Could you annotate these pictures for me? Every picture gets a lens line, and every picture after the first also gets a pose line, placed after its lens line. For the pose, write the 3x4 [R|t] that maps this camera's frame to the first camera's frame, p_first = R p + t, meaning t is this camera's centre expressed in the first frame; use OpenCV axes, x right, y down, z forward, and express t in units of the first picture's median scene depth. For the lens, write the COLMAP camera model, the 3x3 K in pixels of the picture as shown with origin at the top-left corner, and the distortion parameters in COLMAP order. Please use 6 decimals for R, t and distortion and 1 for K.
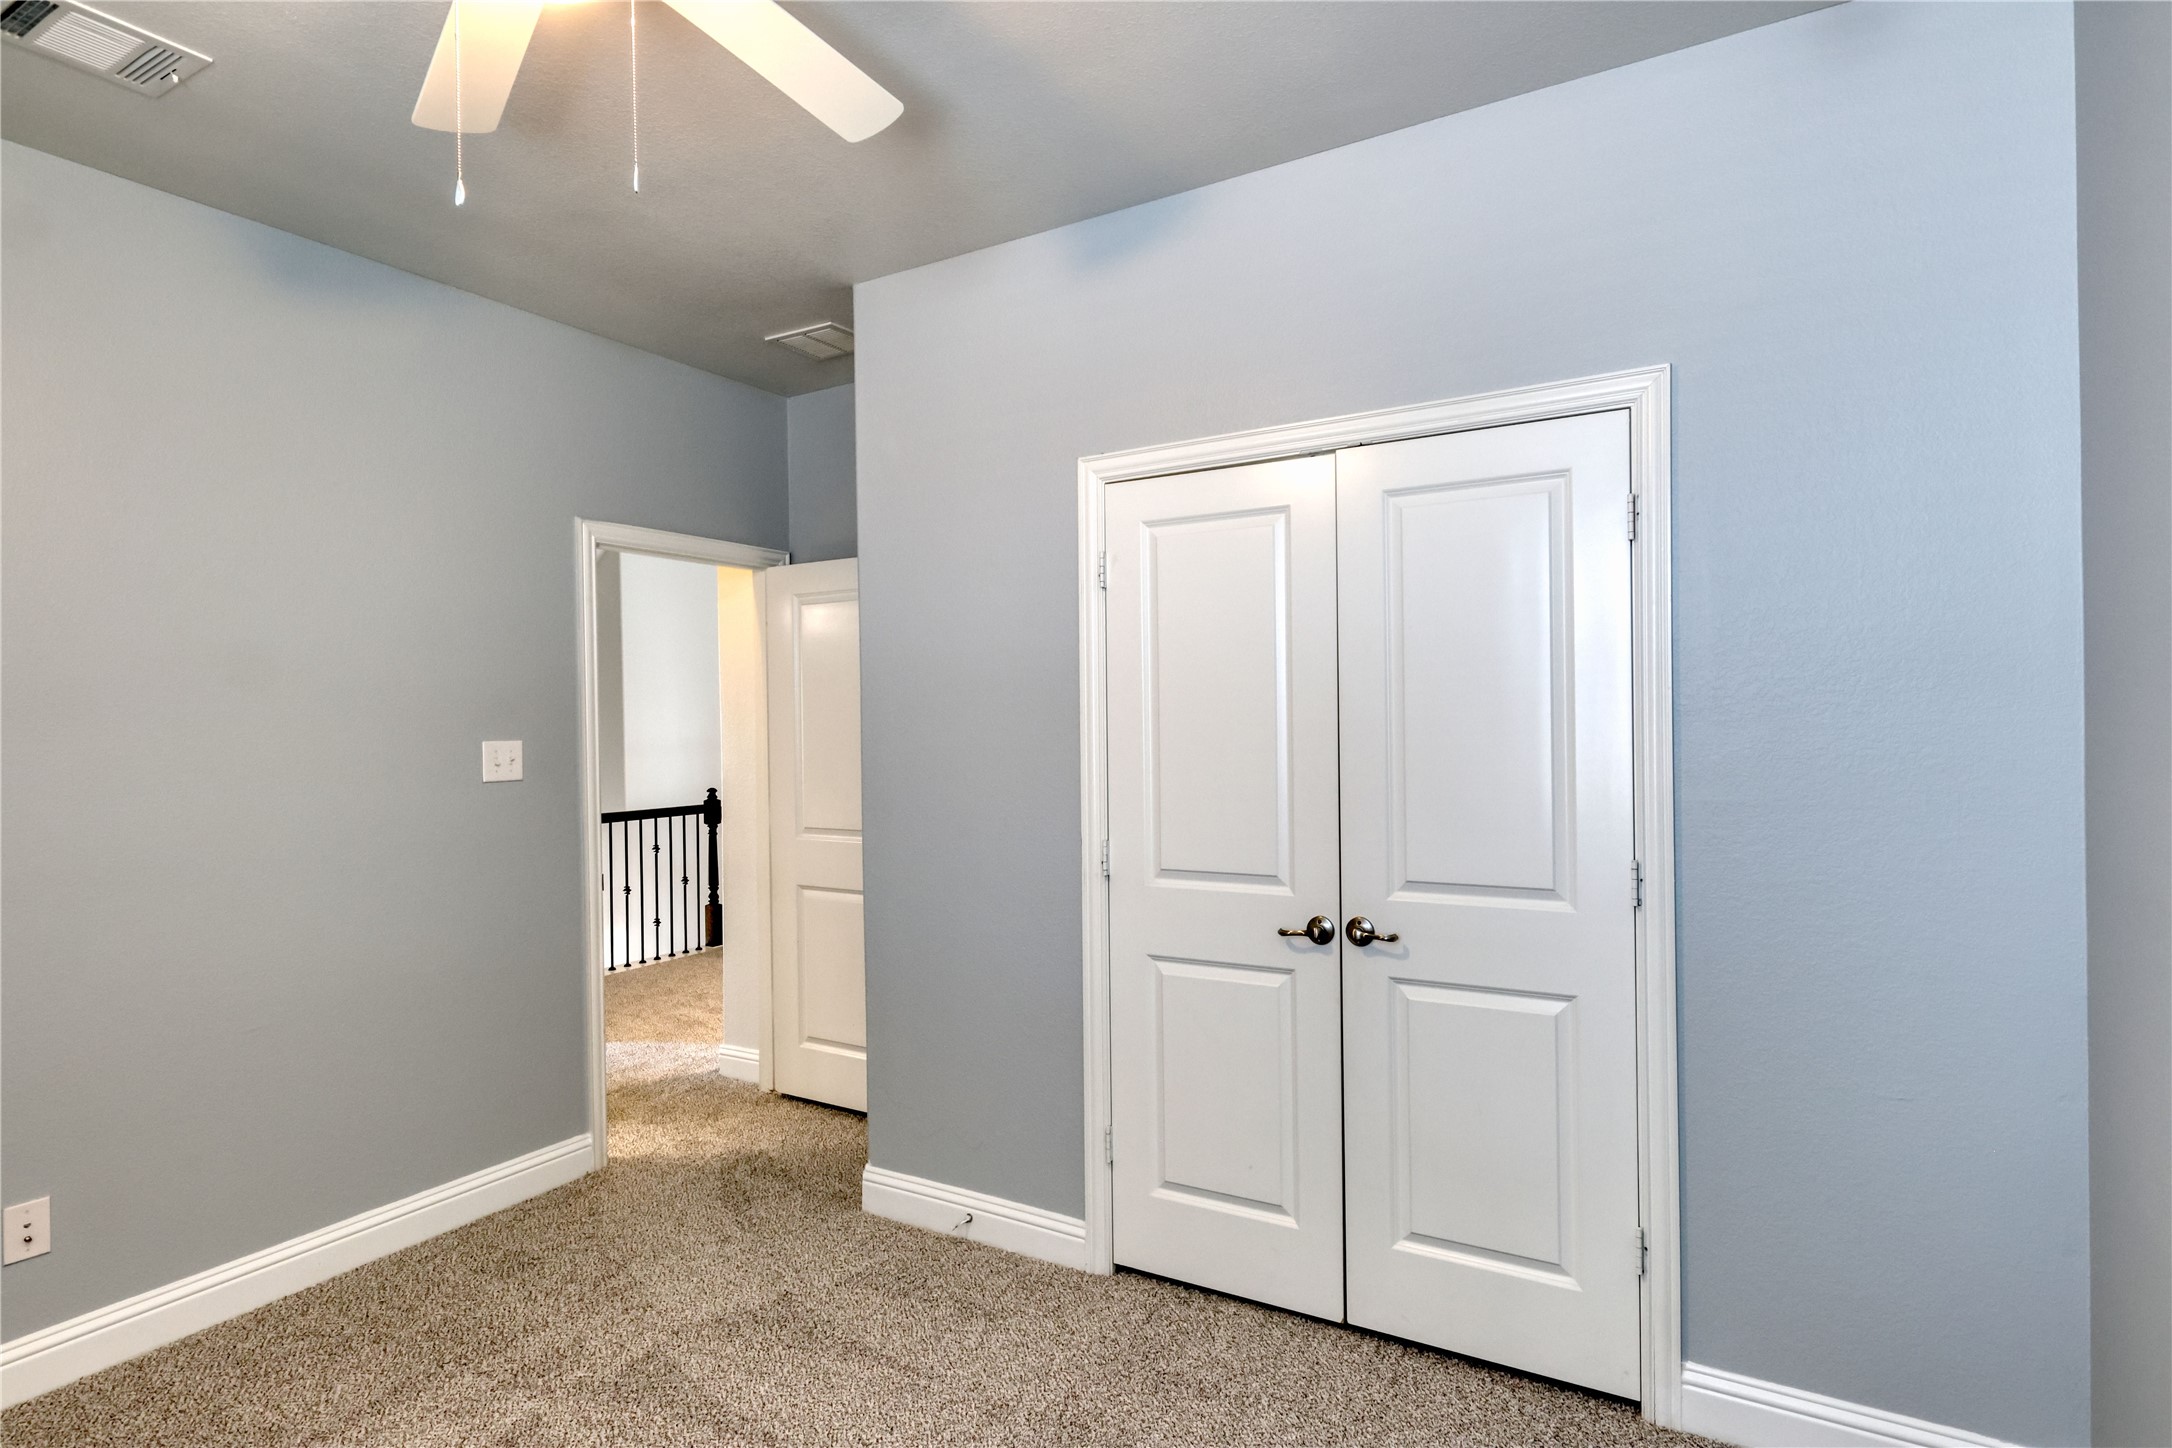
lens RADIAL K [[1122.1, 0, 1088.1], [0, 1122.1, 724.0], [0, 0, 1]] dist [-0.001561, -0.003119]
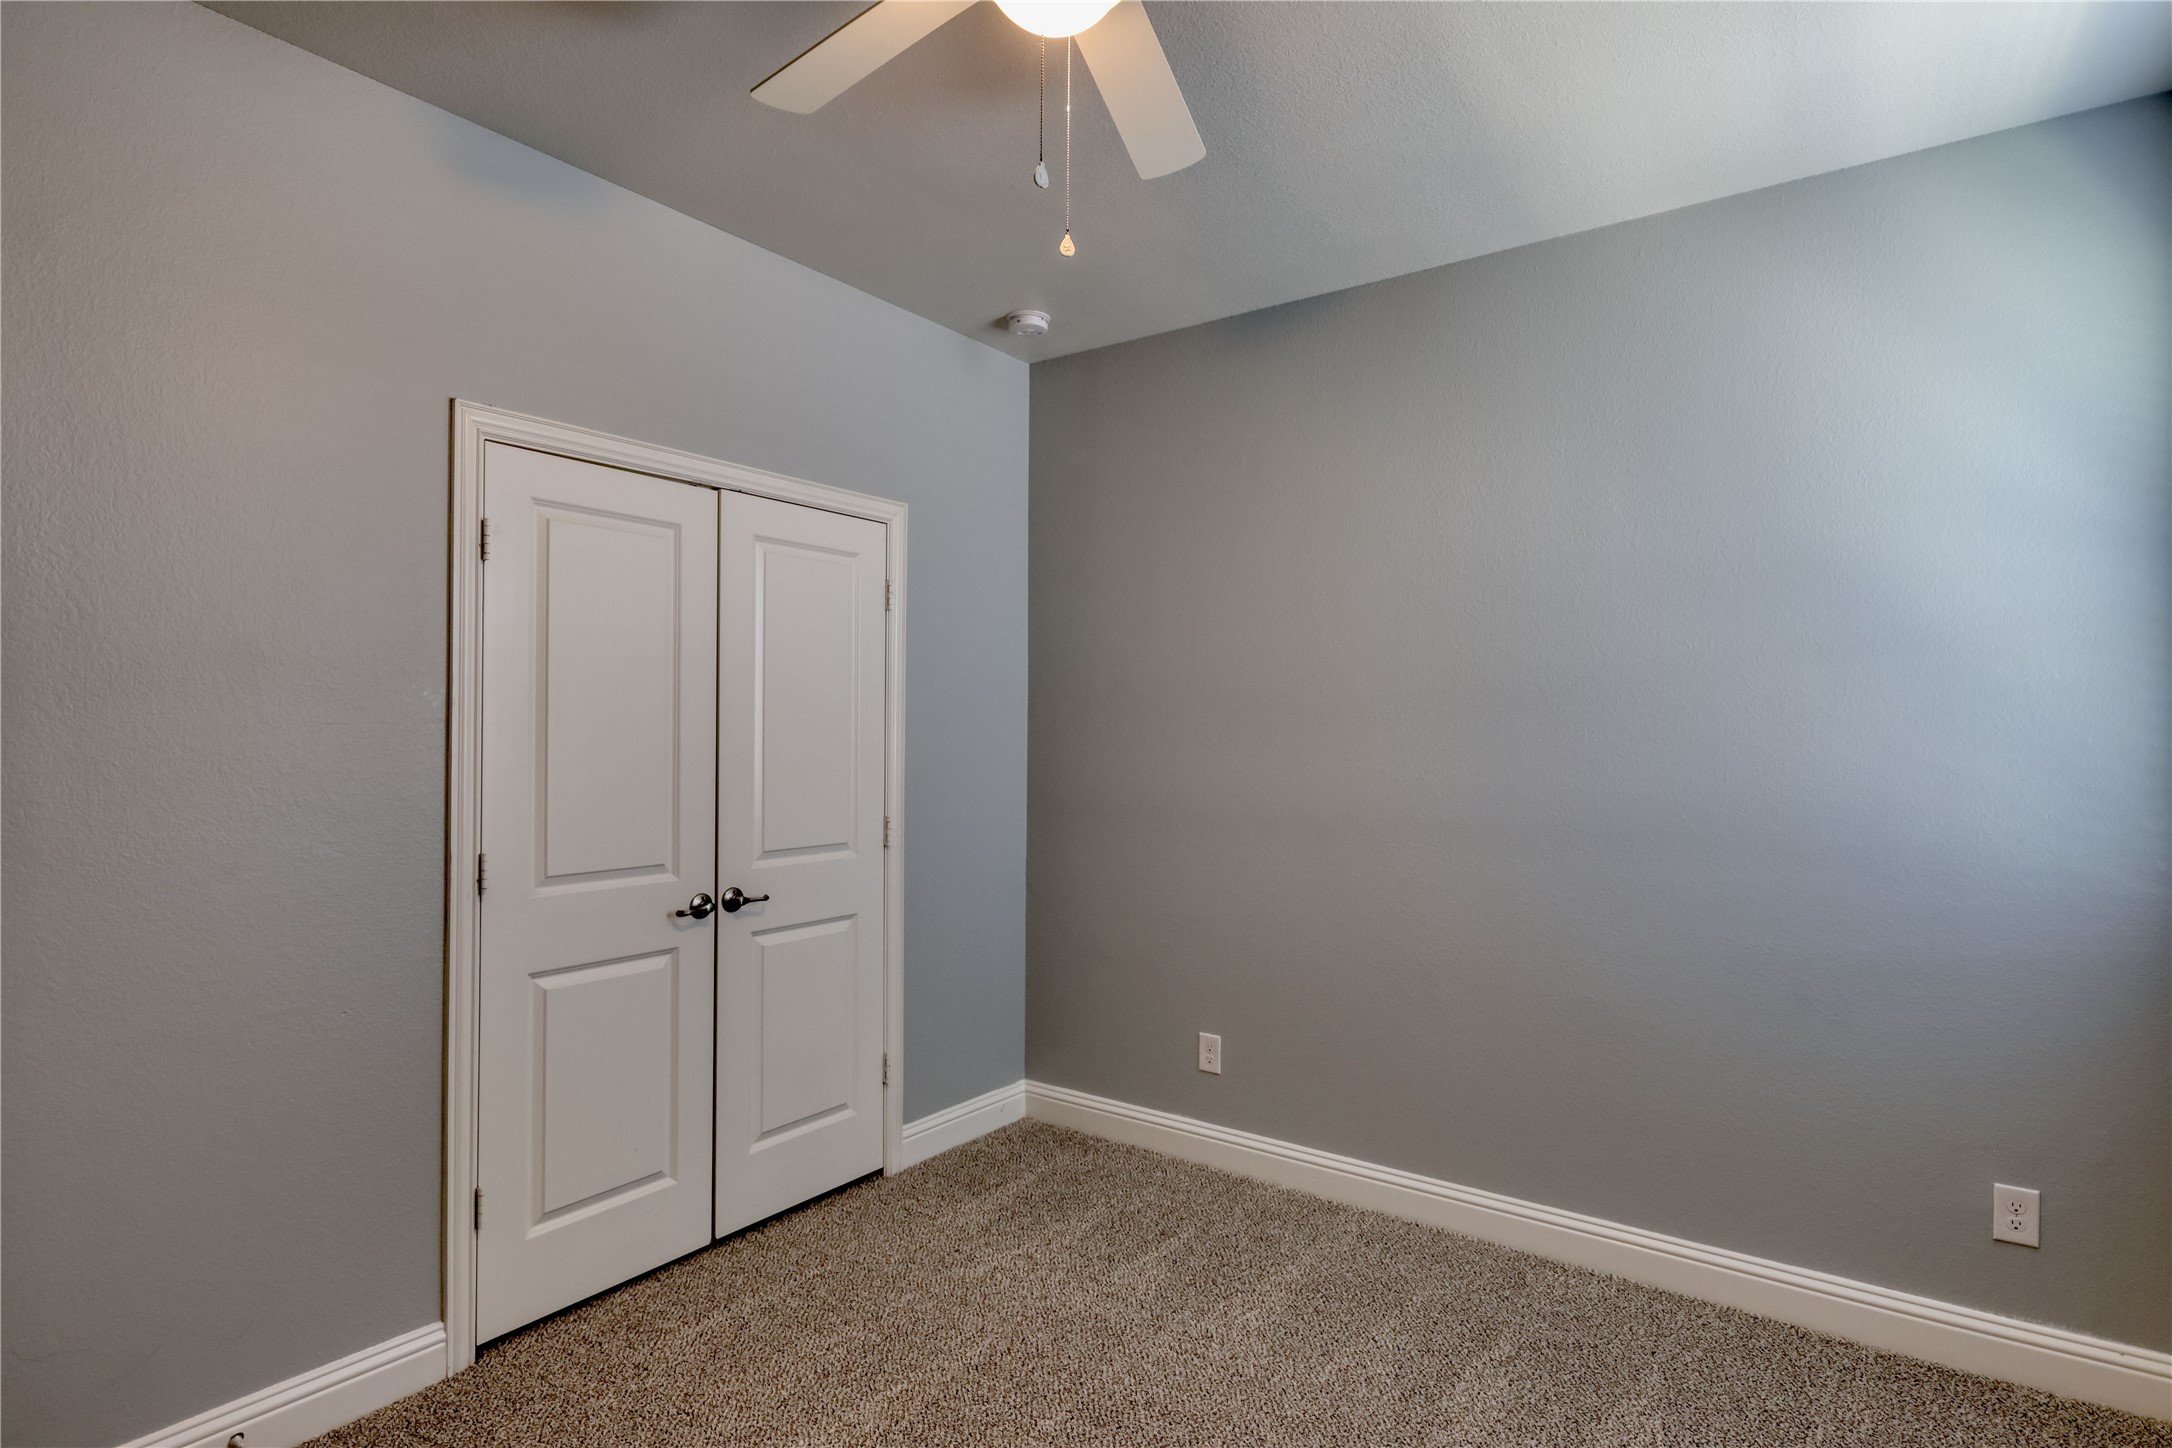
lens RADIAL K [[1122.1, 0, 1086.0], [0, 1122.1, 725.5], [0, 0, 1]] dist [-0.001561, -0.003119]
pose [[0.071366, 0.018717, 0.997275, -0.934668], [-0.010460, 0.999783, -0.018015, 0.018561], [-0.997395, -0.009146, 0.071547, 0.553302]]
